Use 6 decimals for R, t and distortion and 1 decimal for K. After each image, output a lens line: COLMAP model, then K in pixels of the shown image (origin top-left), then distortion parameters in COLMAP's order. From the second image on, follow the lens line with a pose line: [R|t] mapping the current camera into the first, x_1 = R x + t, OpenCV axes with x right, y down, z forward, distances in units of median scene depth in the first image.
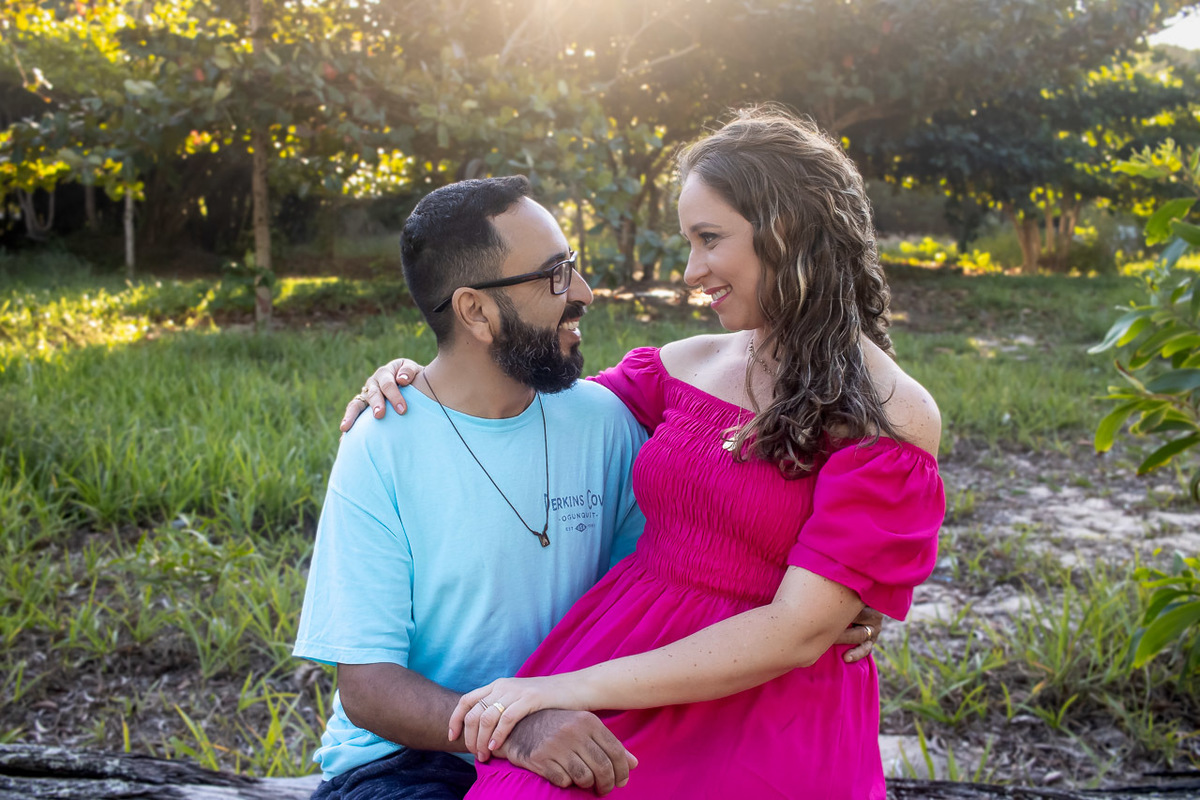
lens RADIAL K [[1382.1, 0, 600.0], [0, 1382.1, 400.0], [0, 0, 1]] dist [-0.103633, 0.025248]
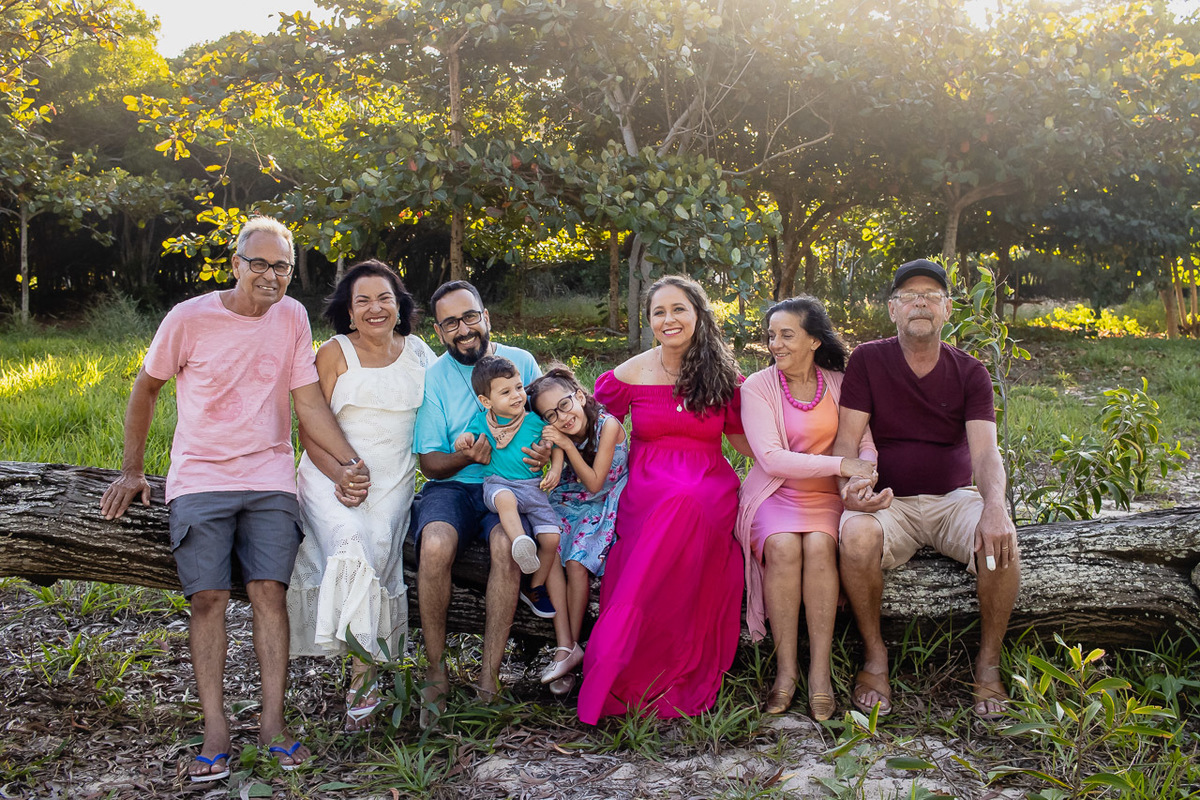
lens RADIAL K [[1382.1, 0, 600.0], [0, 1382.1, 400.0], [0, 0, 1]] dist [-0.103633, 0.025248]
pose [[0.991123, 0.016240, -0.131951, 0.033050], [-0.022193, 0.998795, -0.043771, 0.019325], [0.131081, 0.046311, 0.990289, -0.155515]]
